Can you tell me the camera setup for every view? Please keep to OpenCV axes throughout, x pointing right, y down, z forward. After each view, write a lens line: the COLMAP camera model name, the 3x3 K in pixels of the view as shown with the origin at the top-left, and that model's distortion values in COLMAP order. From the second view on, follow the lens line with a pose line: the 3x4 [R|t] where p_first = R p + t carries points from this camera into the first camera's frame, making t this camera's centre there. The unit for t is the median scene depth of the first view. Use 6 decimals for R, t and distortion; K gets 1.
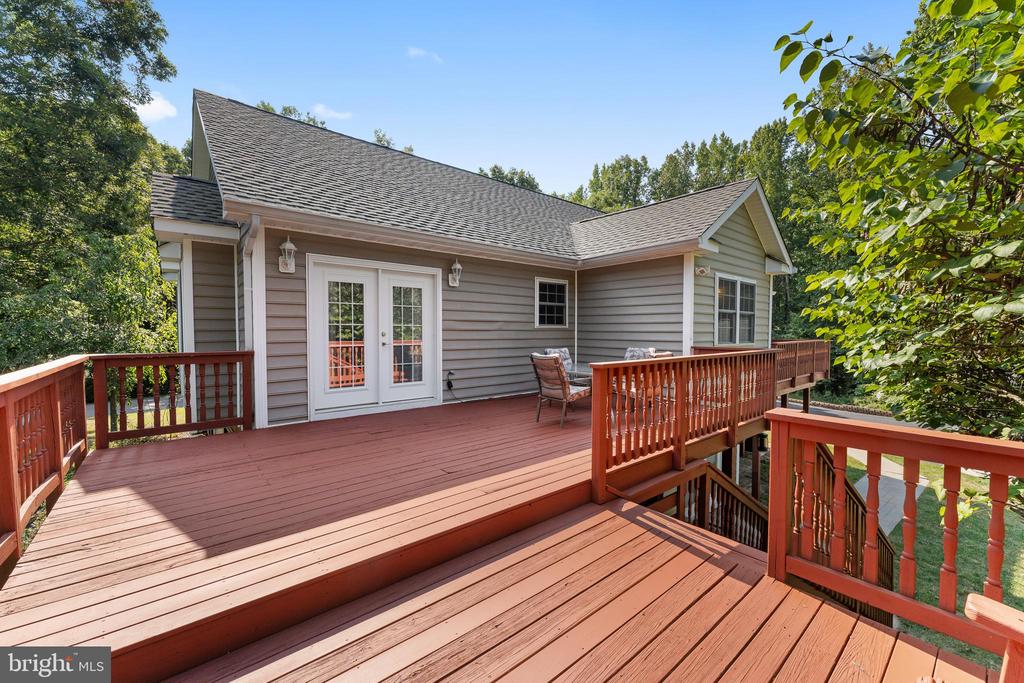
lens RADIAL K [[408.3, 0, 513.7], [0, 408.3, 339.9], [0, 0, 1]] dist [-0.000117, 0.000031]
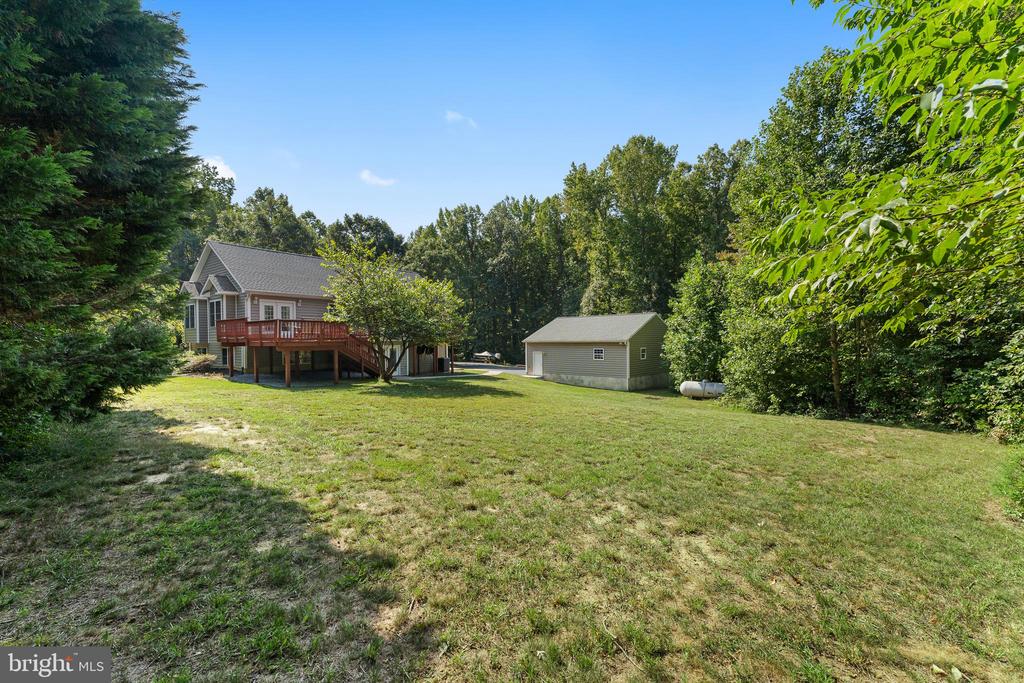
lens RADIAL K [[408.3, 0, 513.7], [0, 408.3, 339.9], [0, 0, 1]] dist [-0.000117, 0.000031]
pose [[0.969452, -0.009327, 0.245103, 0.119626], [0.014317, 0.999725, -0.018586, 0.039023], [-0.244863, 0.021527, 0.969319, -0.441248]]
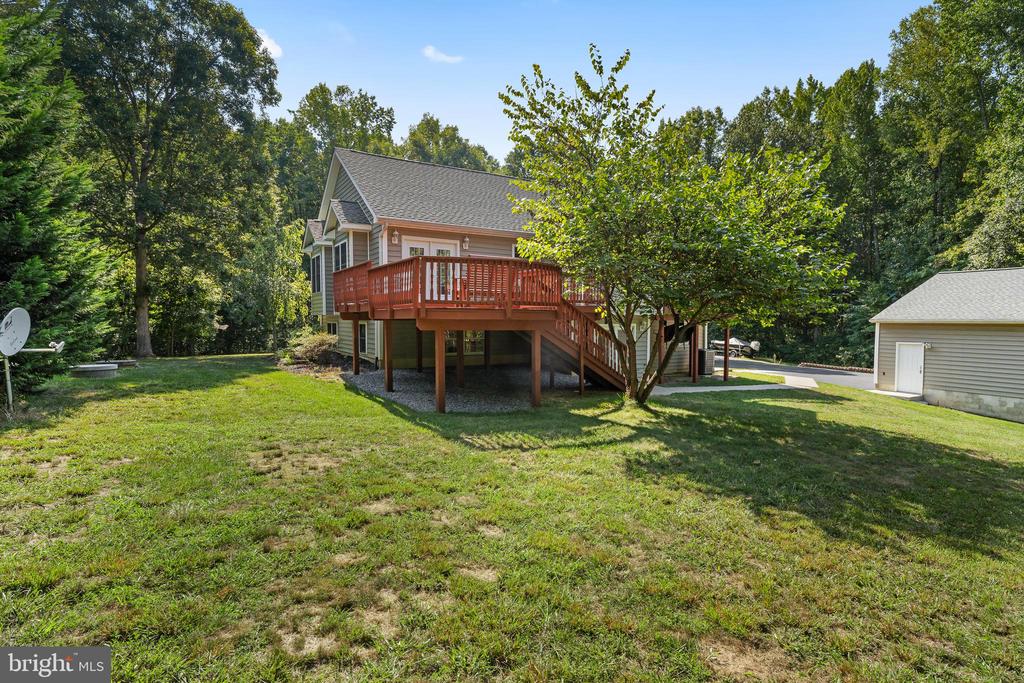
lens RADIAL K [[522.1, 0, 507.3], [0, 522.1, 340.3], [0, 0, 1]] dist [-0.002067, -0.000089]
pose [[0.987378, 0.008687, -0.158144, 0.068483], [-0.006052, 0.999835, 0.017137, 0.039904], [0.158267, -0.015964, 0.987267, -0.222330]]
